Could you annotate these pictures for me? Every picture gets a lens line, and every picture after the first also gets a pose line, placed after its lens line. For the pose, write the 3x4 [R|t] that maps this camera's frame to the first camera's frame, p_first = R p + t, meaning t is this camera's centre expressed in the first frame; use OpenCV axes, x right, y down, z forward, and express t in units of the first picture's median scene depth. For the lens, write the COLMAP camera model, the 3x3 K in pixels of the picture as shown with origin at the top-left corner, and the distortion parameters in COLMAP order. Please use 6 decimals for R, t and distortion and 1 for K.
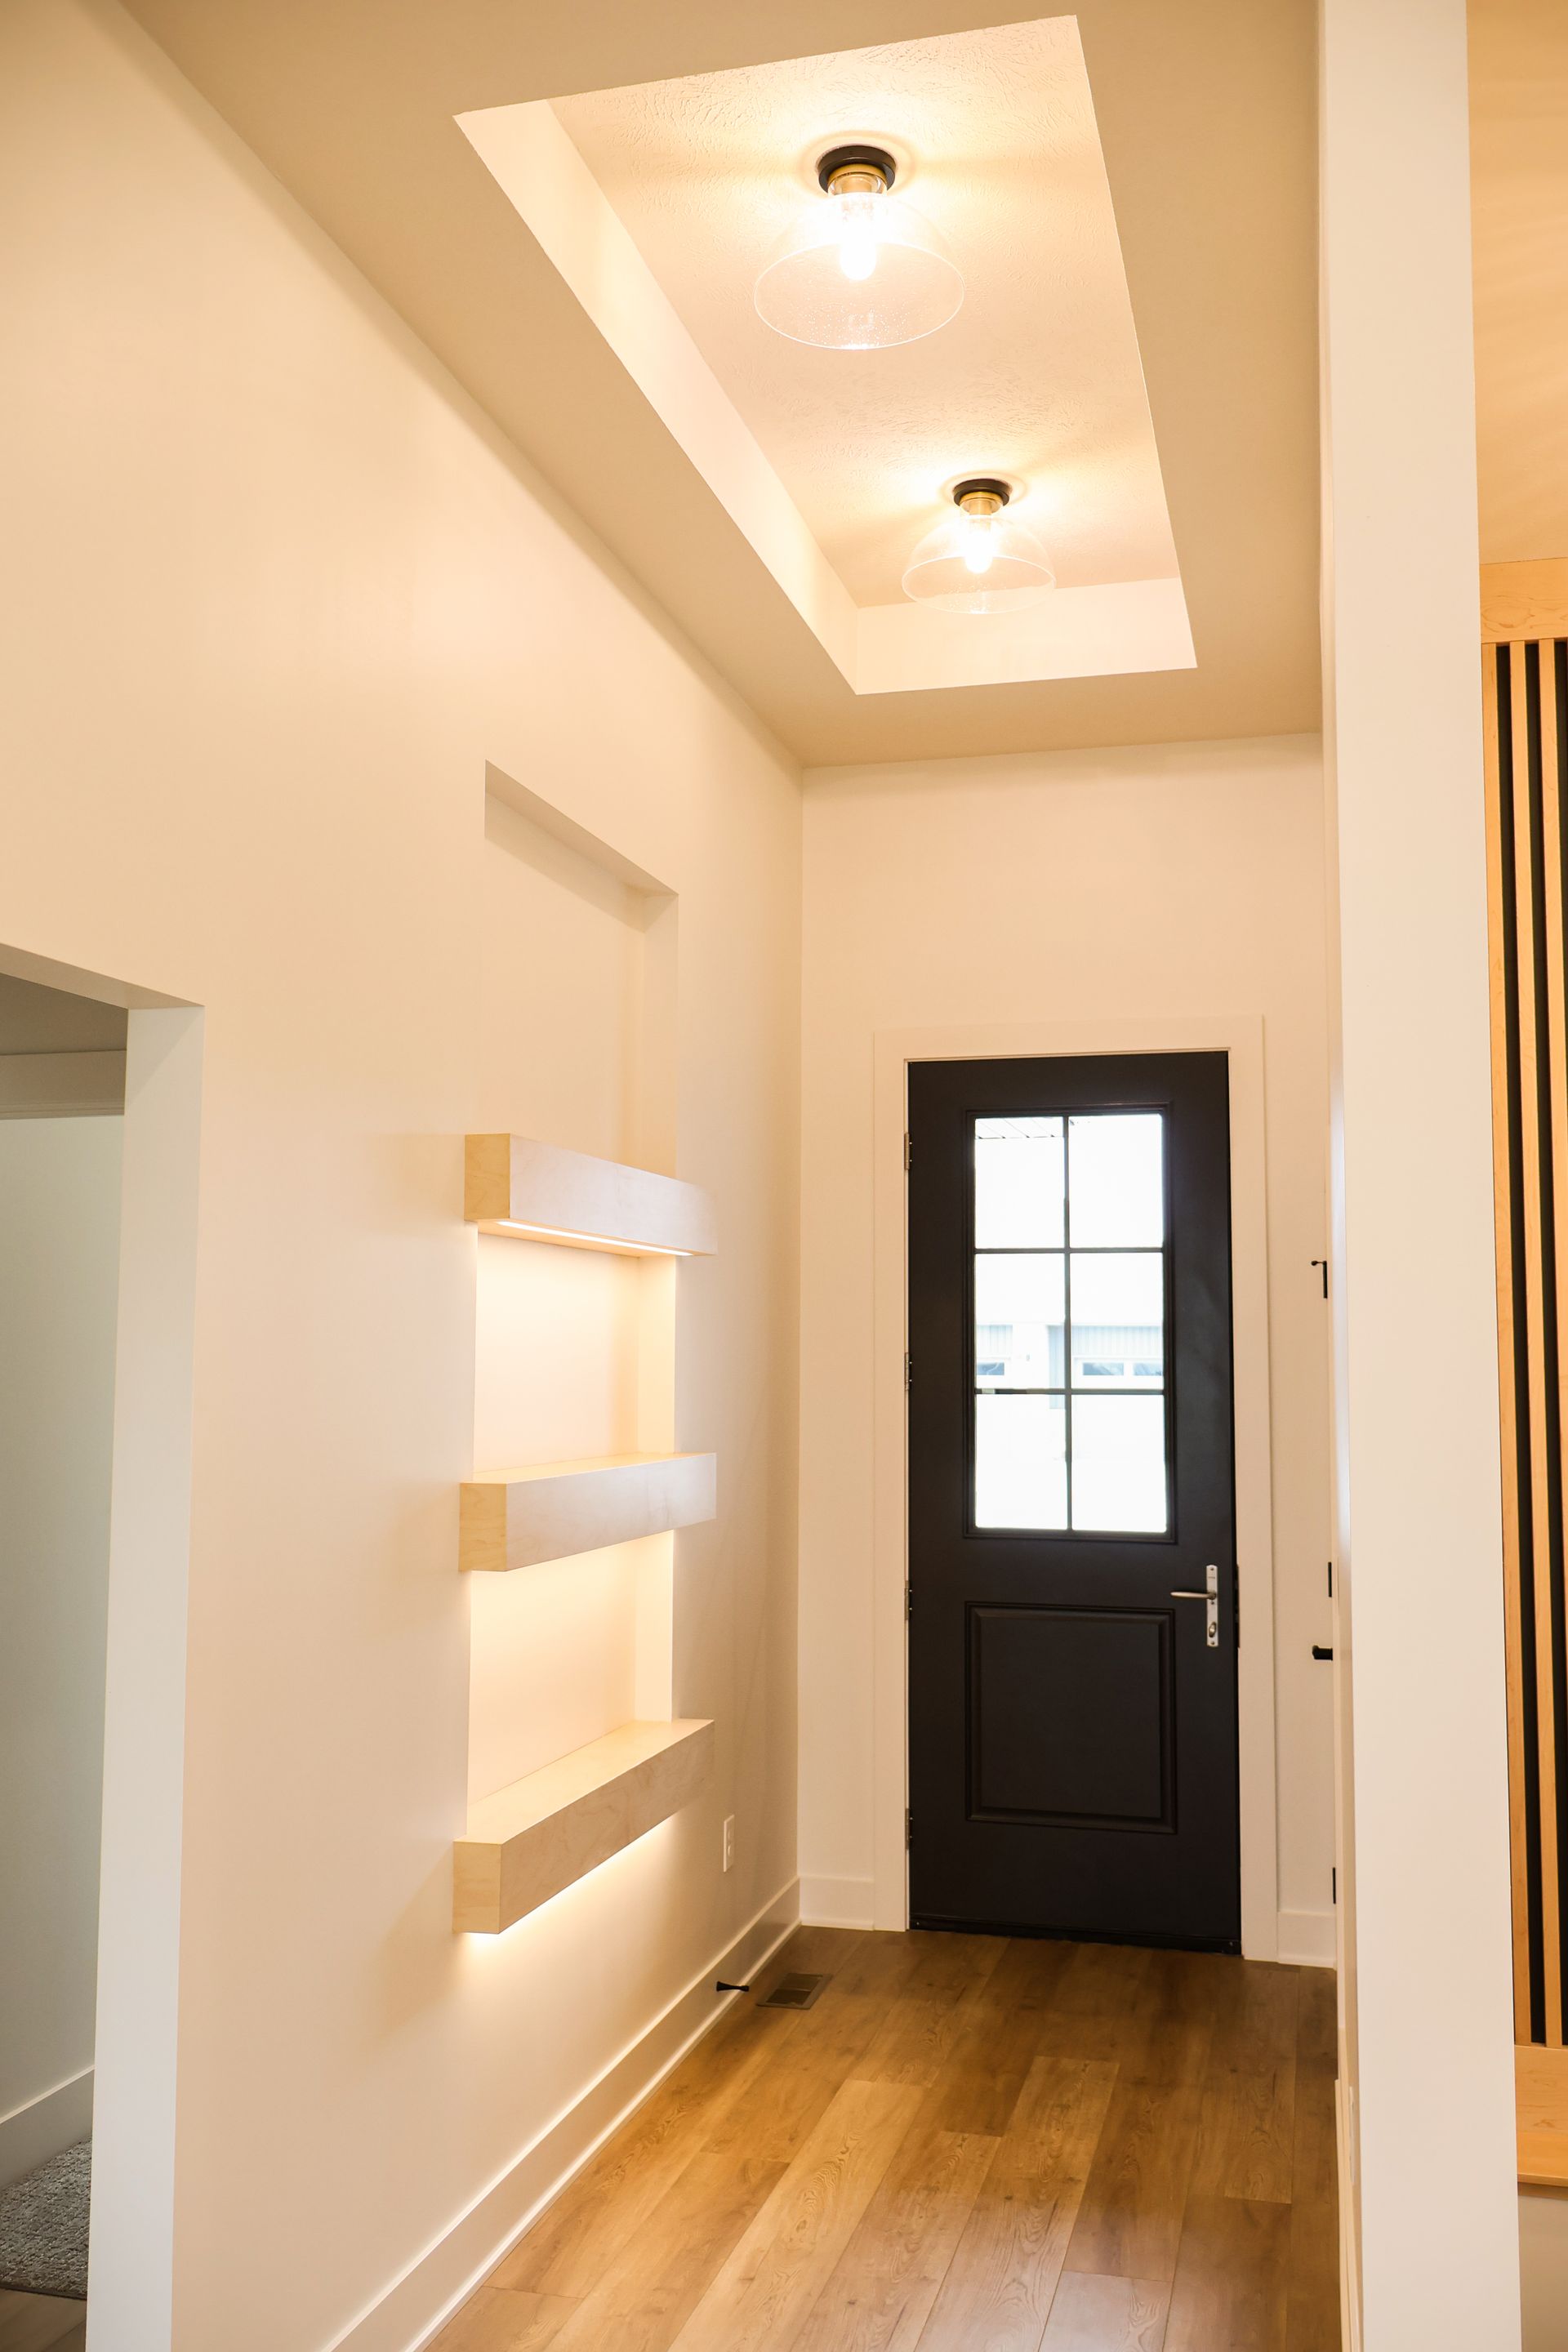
lens RADIAL K [[1986.7, 0, 755.8], [0, 1986.7, 1180.4], [0, 0, 1]] dist [-0.008100, -0.003946]
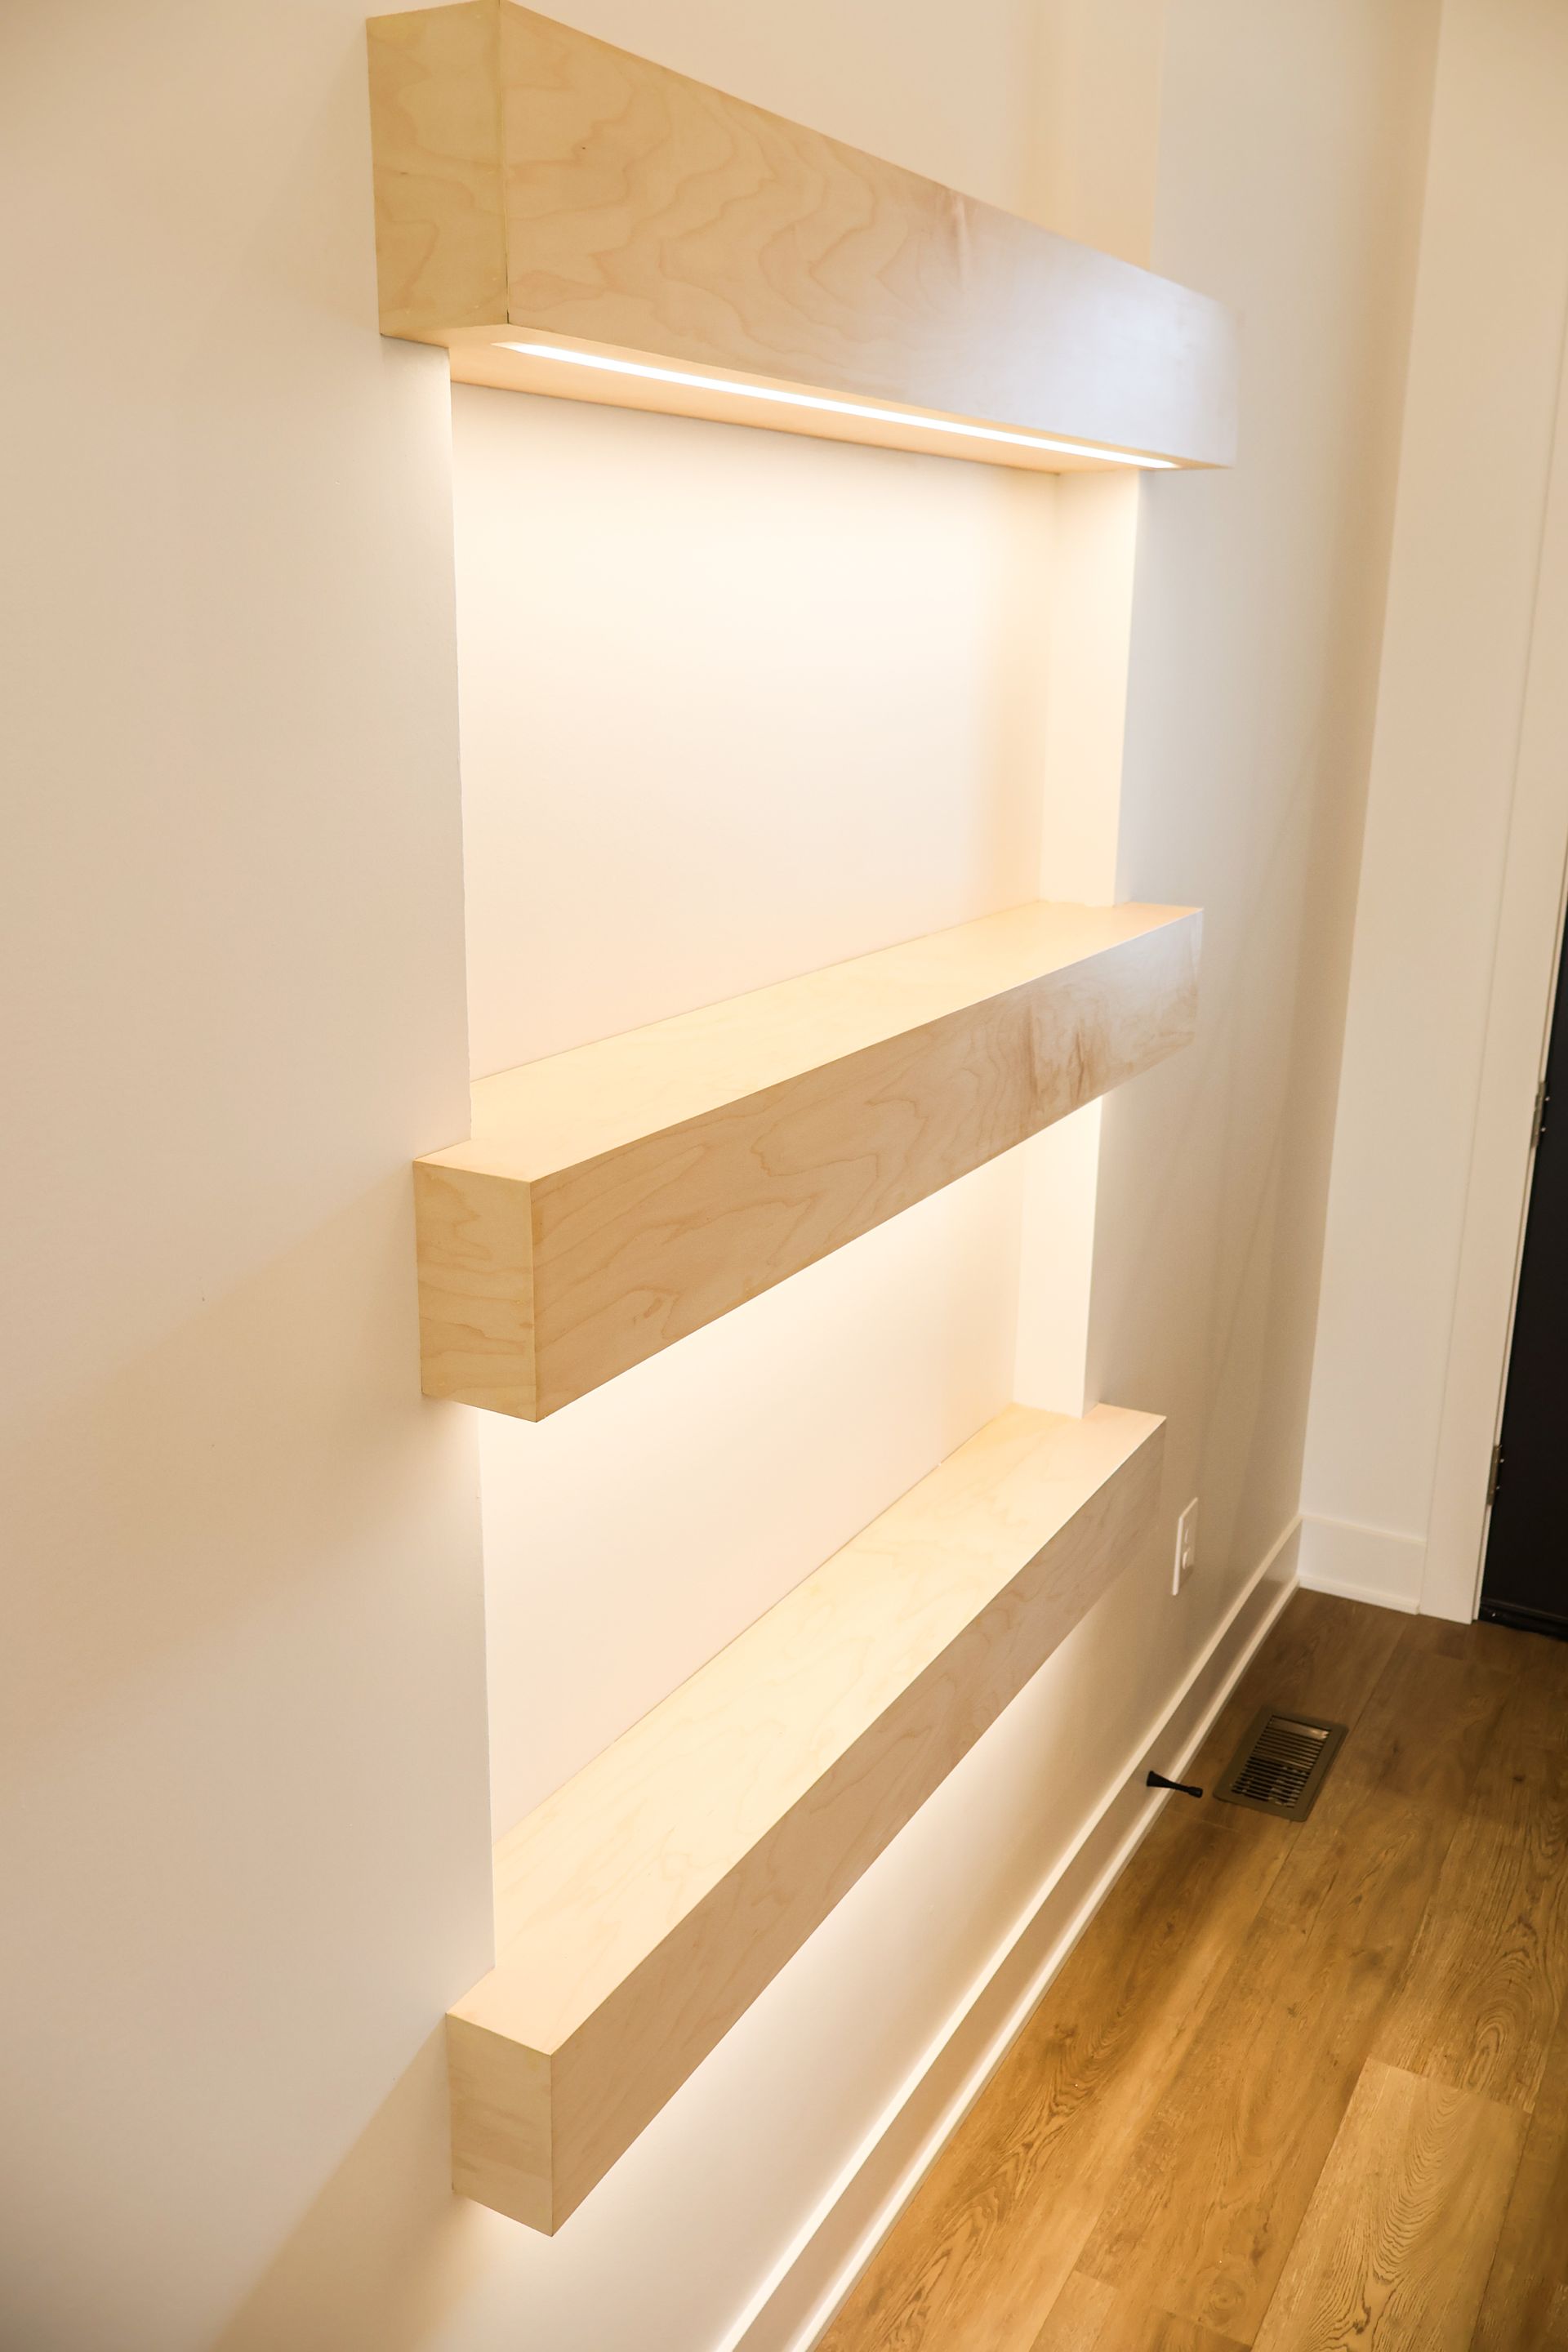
lens RADIAL K [[1986.7, 0, 755.8], [0, 1986.7, 1180.4], [0, 0, 1]] dist [-0.008100, -0.003946]
pose [[0.969098, 0.075238, -0.234923, -0.007685], [0.015985, 0.931195, 0.364171, 0.023701], [0.246158, -0.356673, 0.901216, 0.531389]]
